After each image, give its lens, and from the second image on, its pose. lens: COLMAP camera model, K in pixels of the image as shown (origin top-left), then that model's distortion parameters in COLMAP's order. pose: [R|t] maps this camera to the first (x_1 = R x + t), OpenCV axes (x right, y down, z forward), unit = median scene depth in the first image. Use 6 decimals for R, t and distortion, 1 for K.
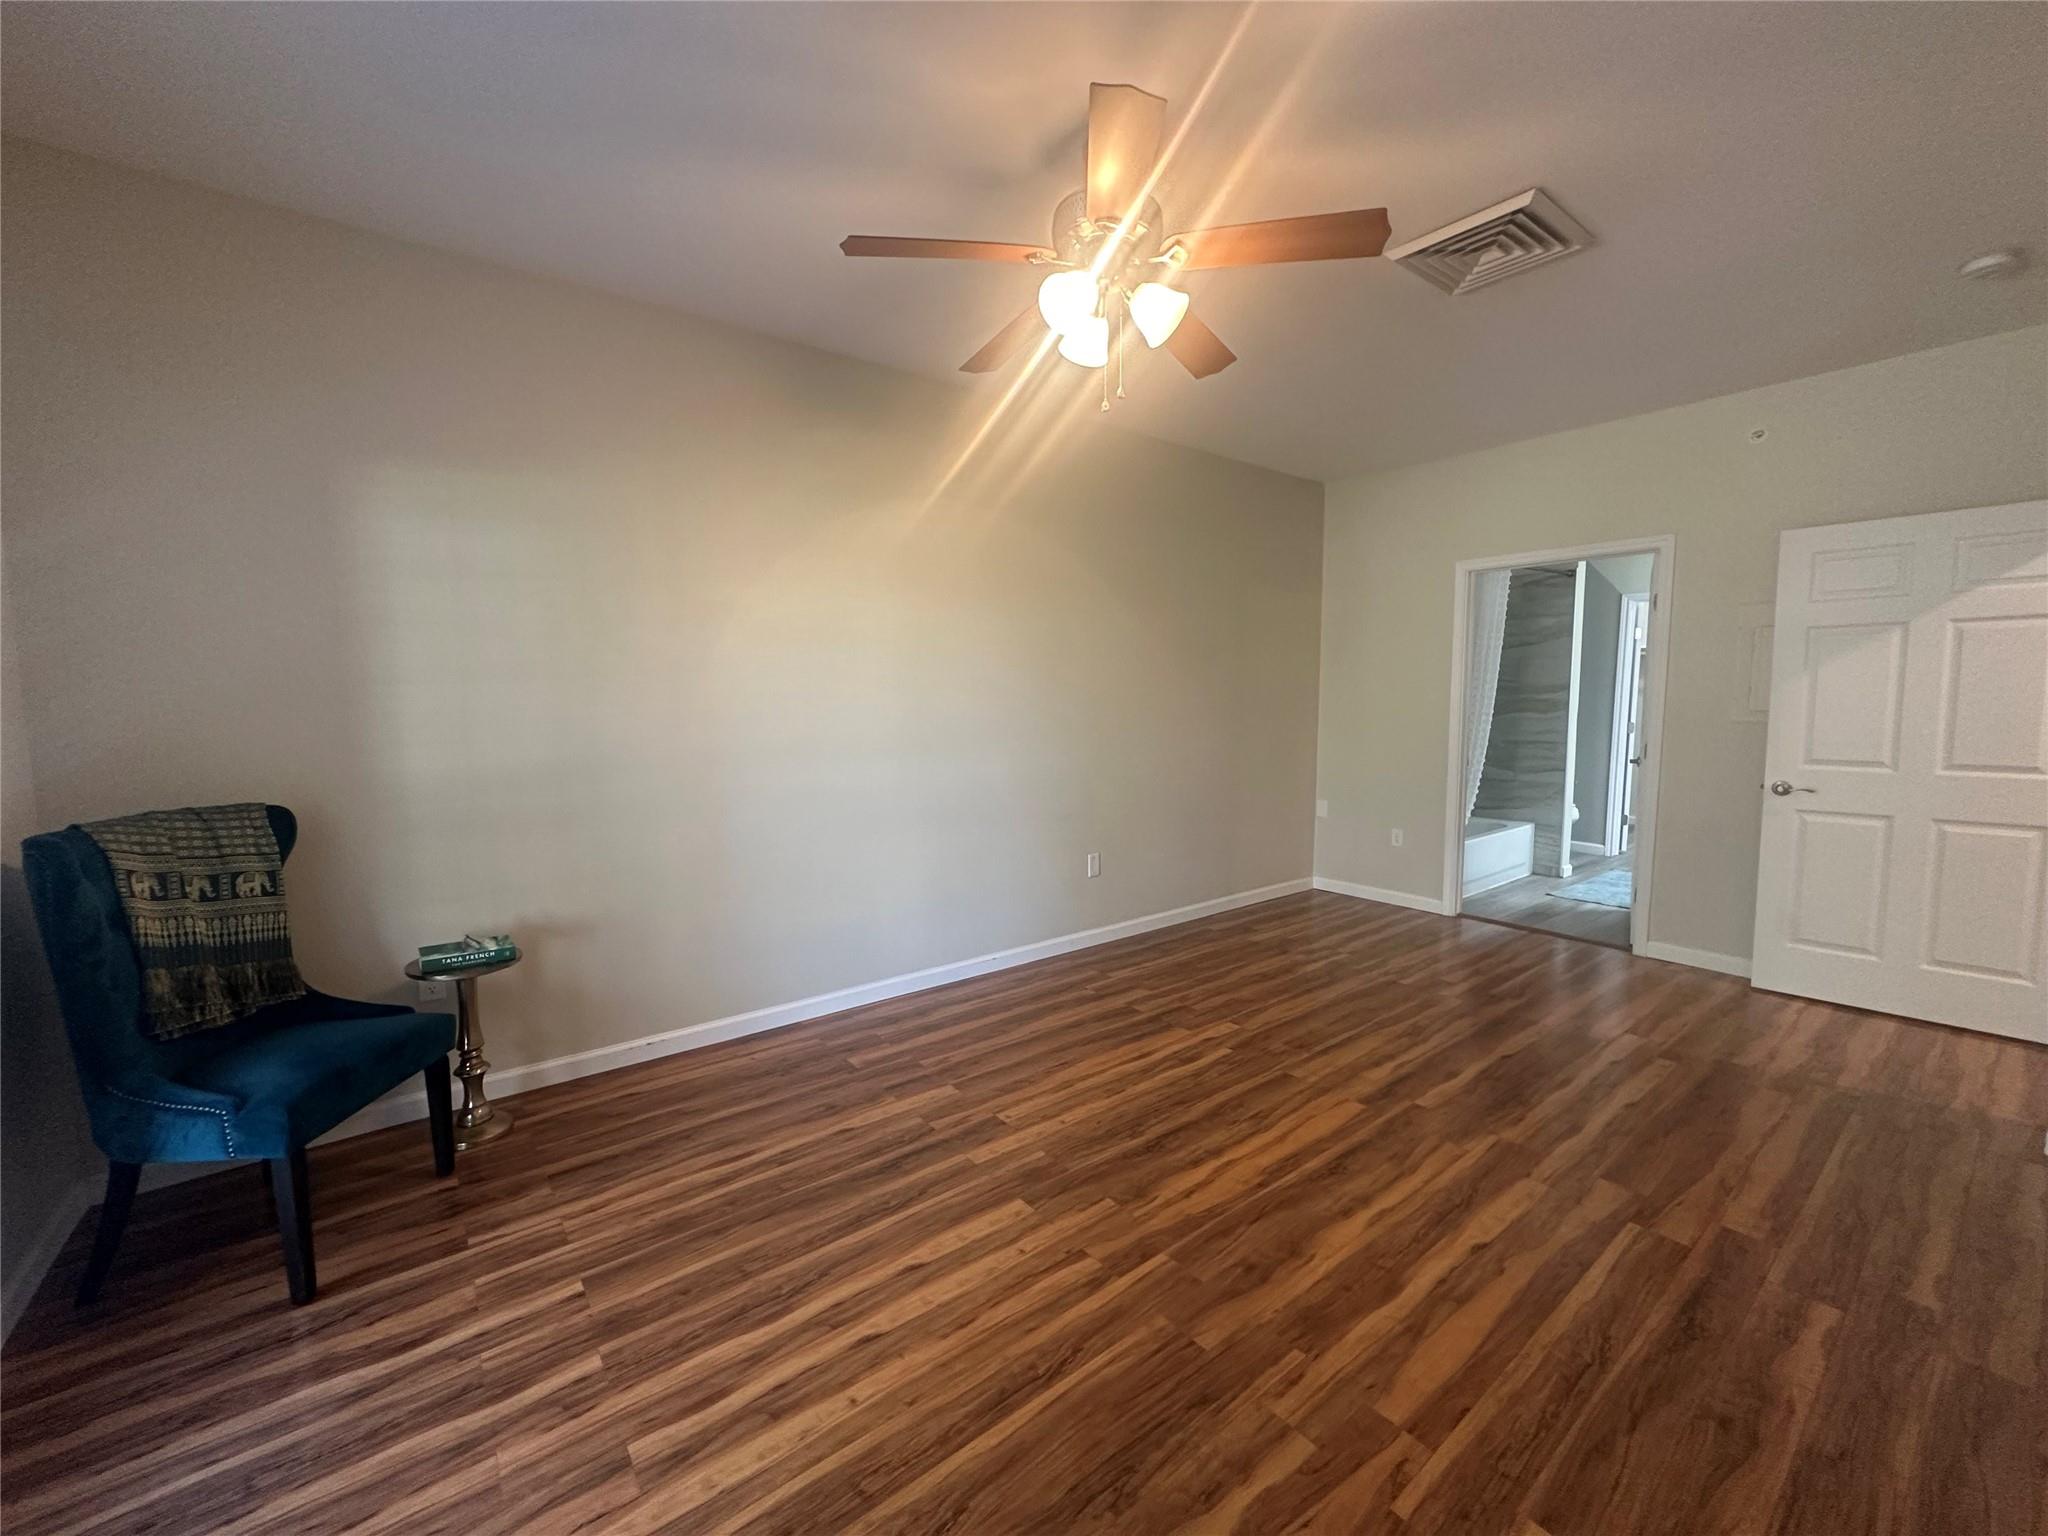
lens RADIAL K [[813.7, 0, 1024.1], [0, 813.7, 766.9], [0, 0, 1]] dist [-0.003319, -0.000217]
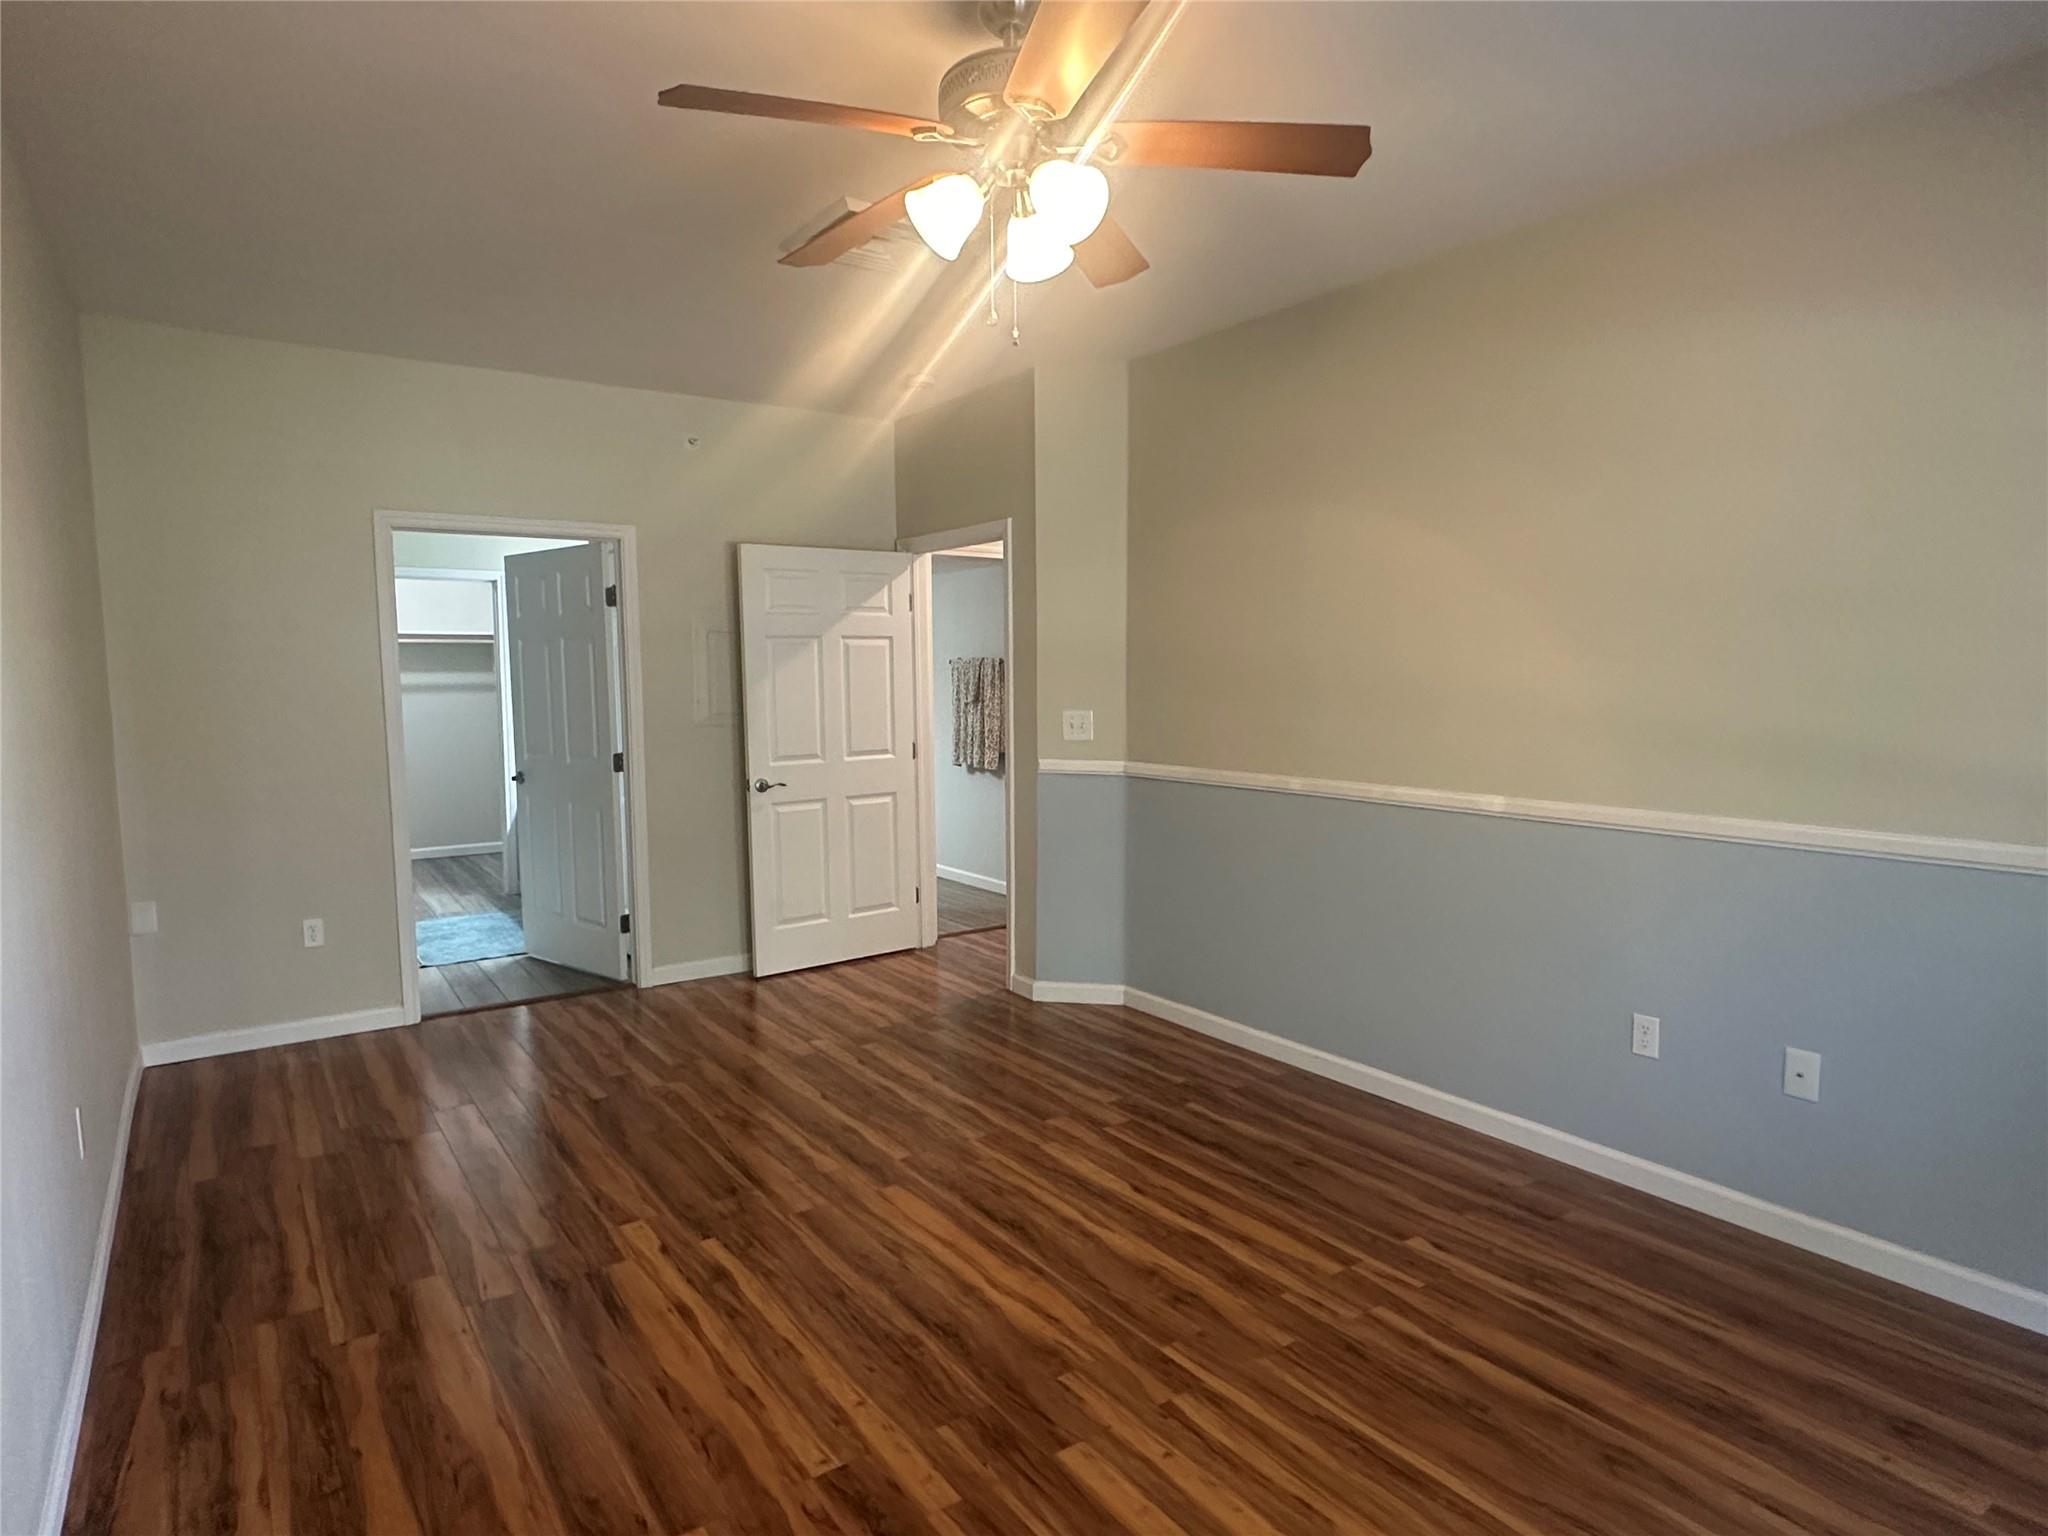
lens RADIAL K [[1179.4, 0, 1021.3], [0, 1179.4, 764.6], [0, 0, 1]] dist [-0.002477, -0.002205]
pose [[0.050705, -0.076586, 0.995773, -0.762927], [0.097728, 0.992651, 0.071370, -0.099708], [-0.993921, 0.093696, 0.057817, 0.727323]]
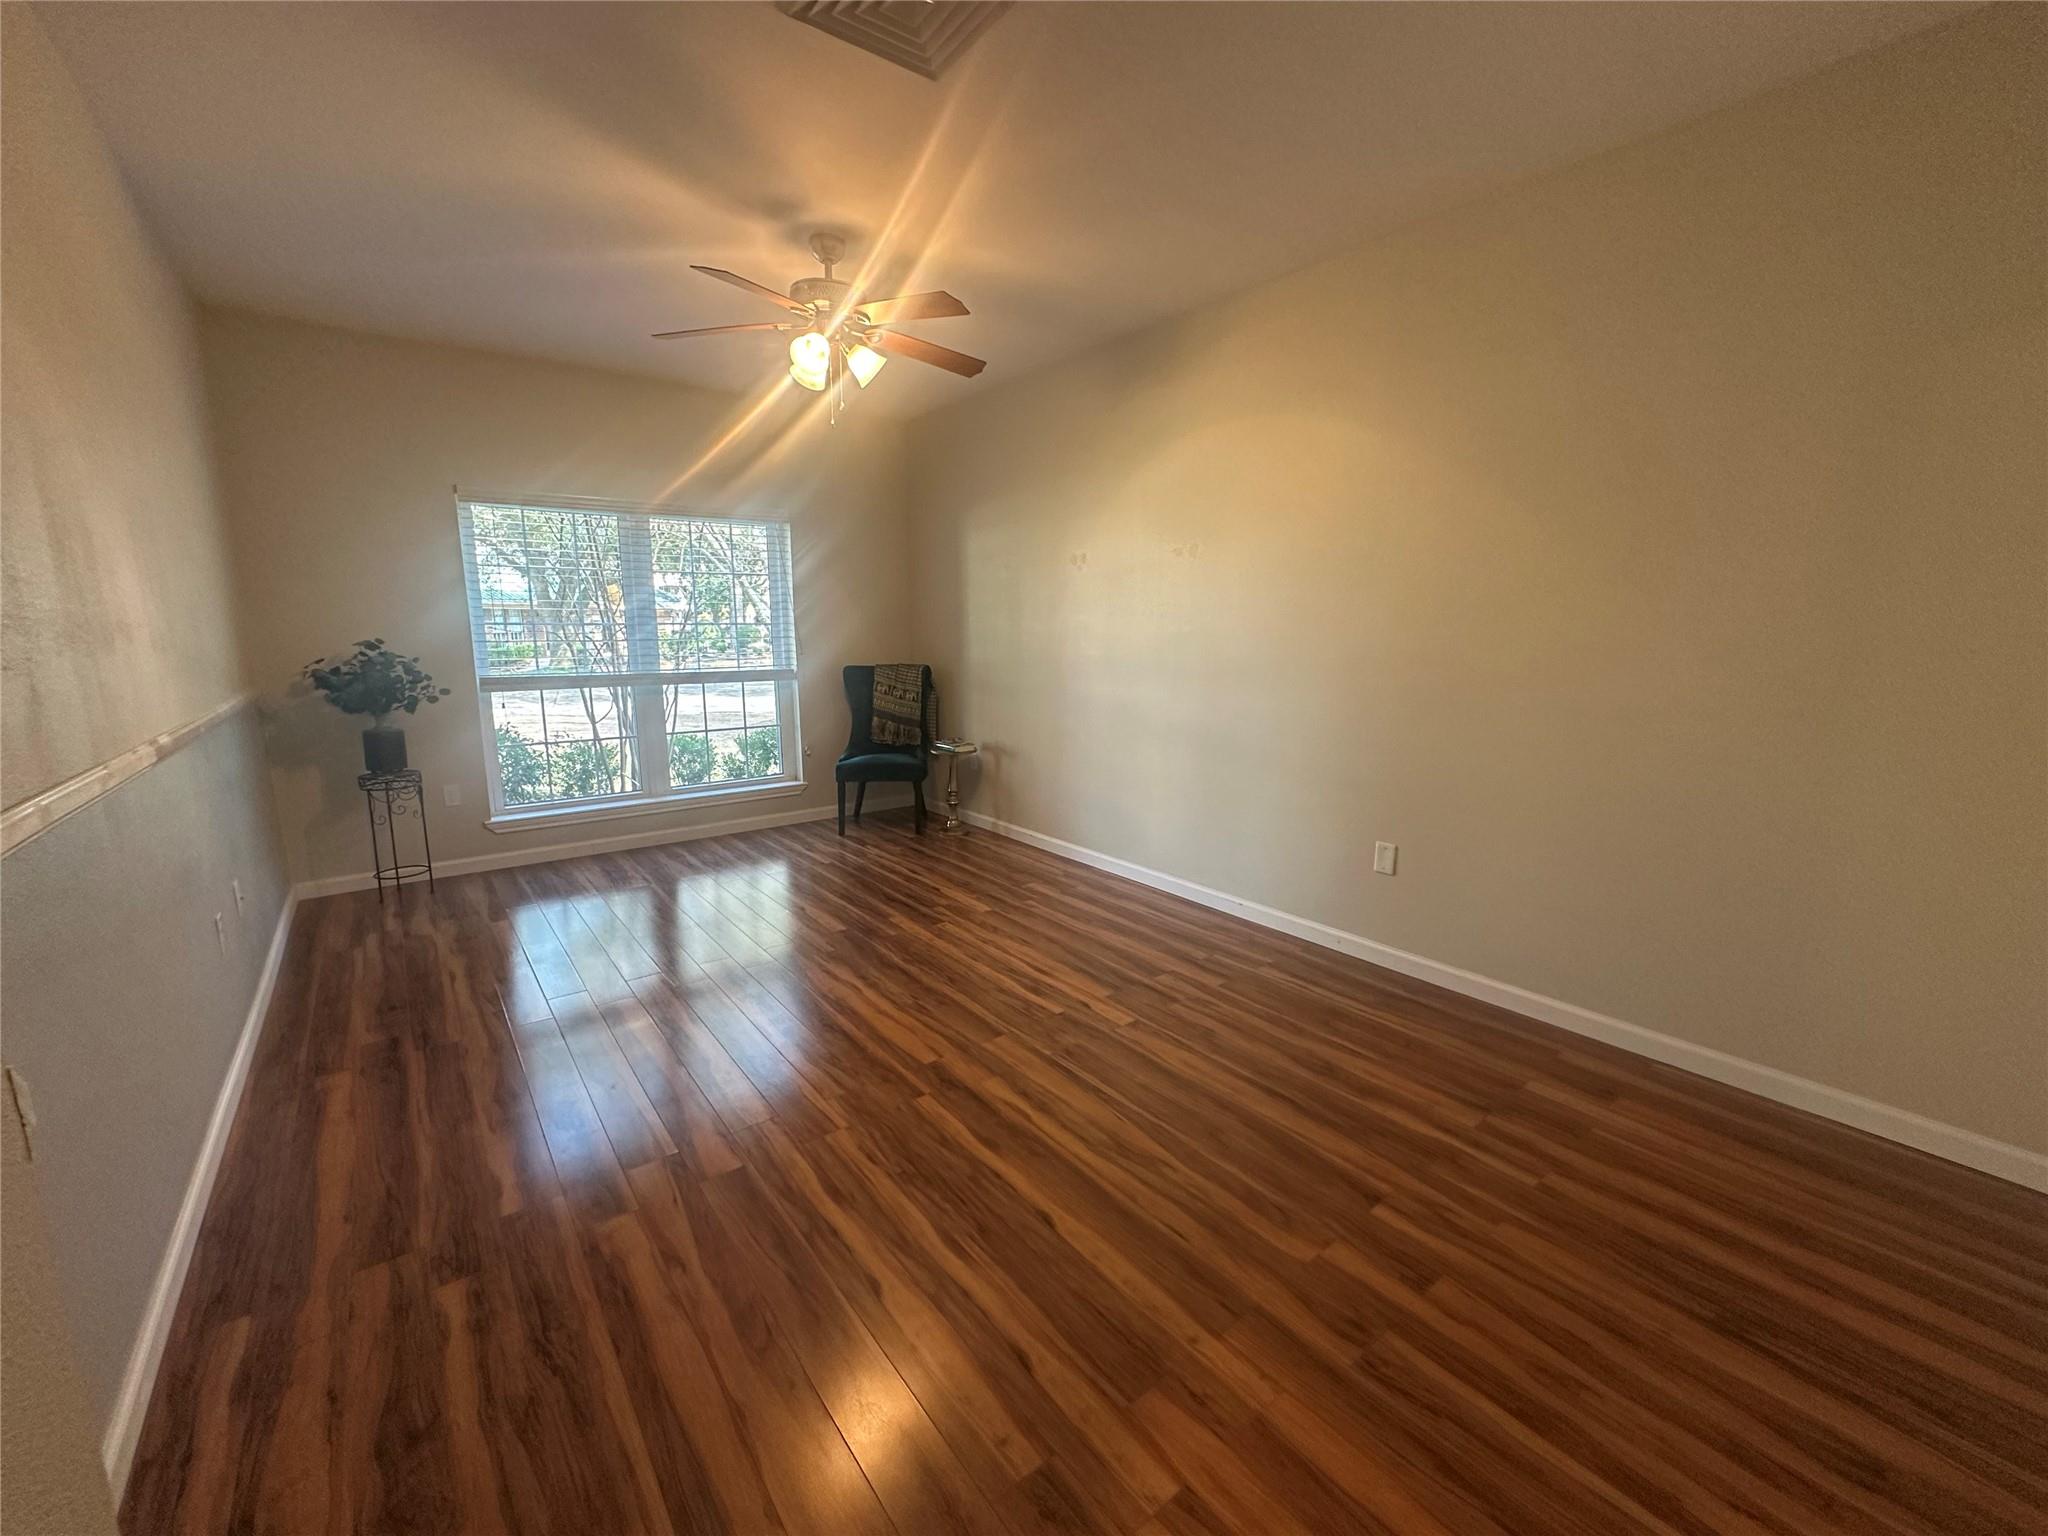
lens RADIAL K [[813.7, 0, 1012.9], [0, 813.7, 759.0], [0, 0, 1]] dist [-0.003319, -0.000217]
pose [[-0.004769, 0.170814, -0.985292, 1.247525], [-0.089646, 0.981263, 0.170549, -0.096315], [0.995962, 0.089141, 0.010634, 1.024195]]
